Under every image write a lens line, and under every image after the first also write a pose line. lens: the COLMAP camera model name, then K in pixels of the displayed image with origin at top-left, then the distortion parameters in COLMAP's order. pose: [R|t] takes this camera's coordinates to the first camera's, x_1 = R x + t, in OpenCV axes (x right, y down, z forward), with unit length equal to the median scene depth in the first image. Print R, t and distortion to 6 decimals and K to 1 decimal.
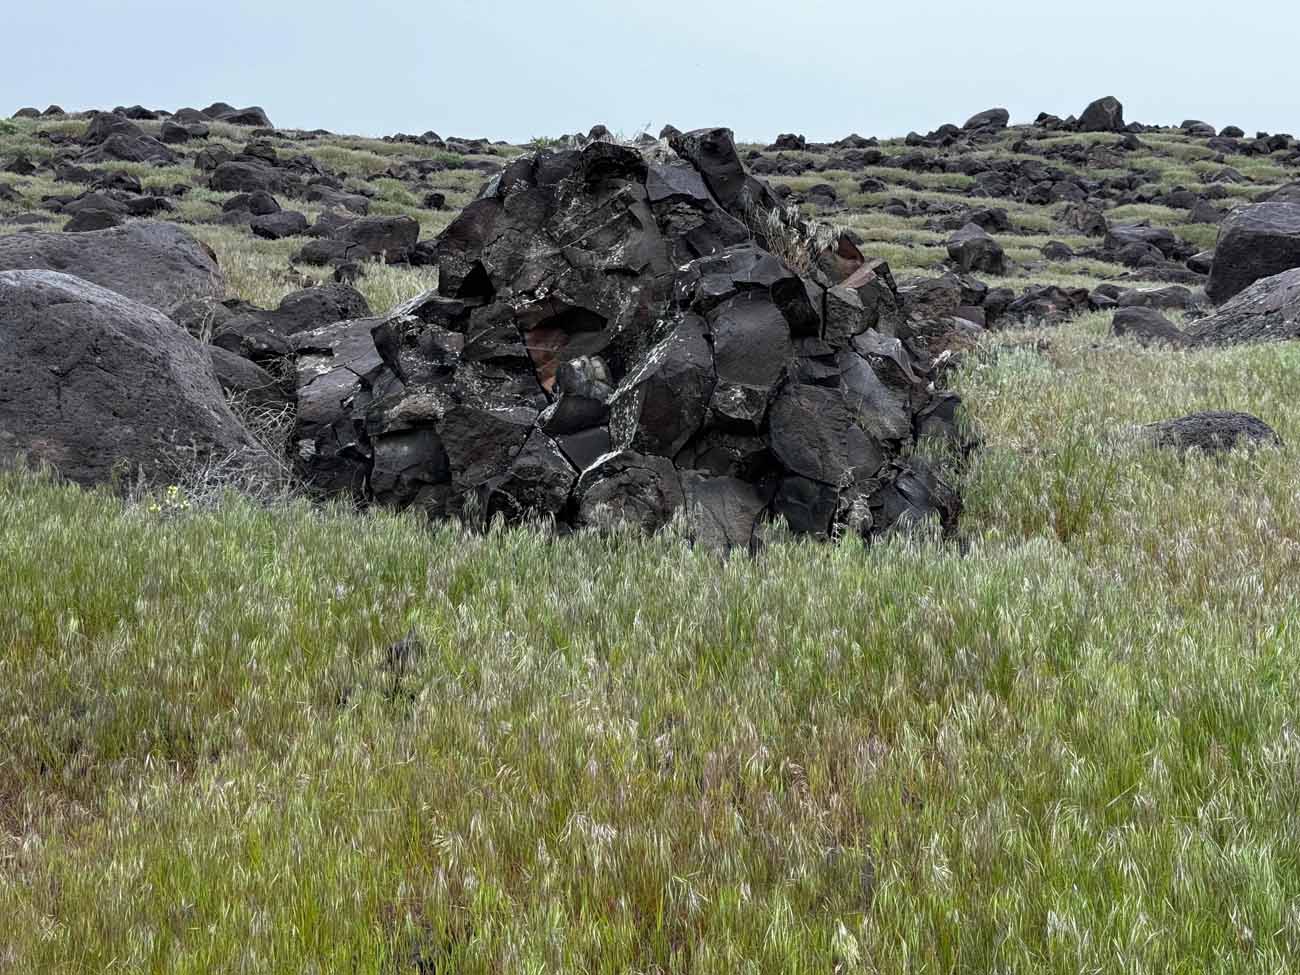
lens RADIAL K [[1806.9, 0, 650.0], [0, 1806.9, 487.5], [0, 0, 1]] dist [0.139283, -0.096288]
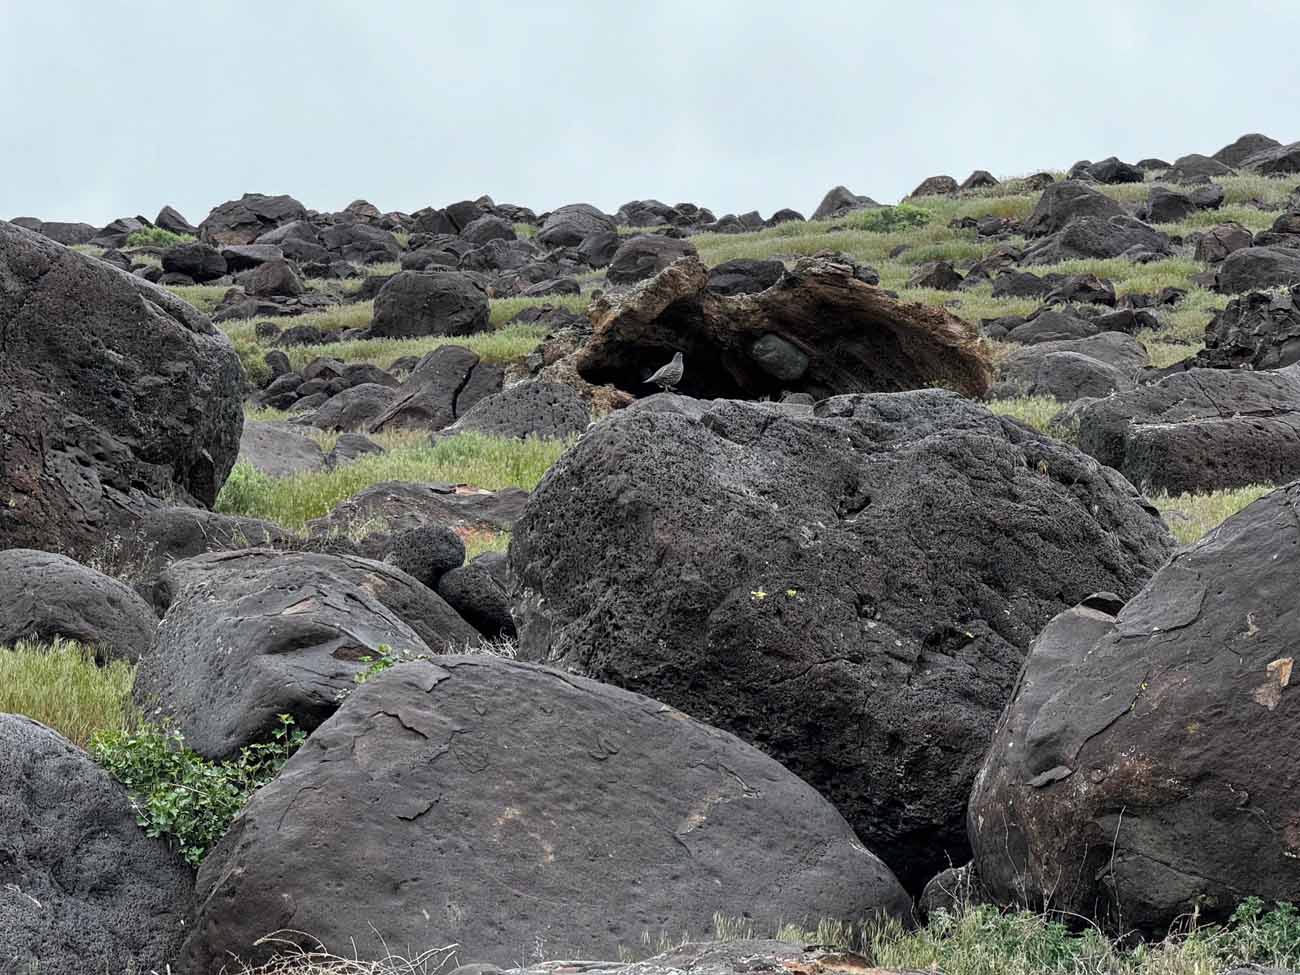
lens RADIAL K [[4531.9, 0, 650.0], [0, 4531.9, 487.5], [0, 0, 1]] dist [0.269626, 0.390909]
pose [[0.929882, -0.045378, -0.365049, 0.151612], [0.004427, 0.993671, -0.112243, 0.082543], [0.367832, 0.102756, 0.924197, -0.535252]]
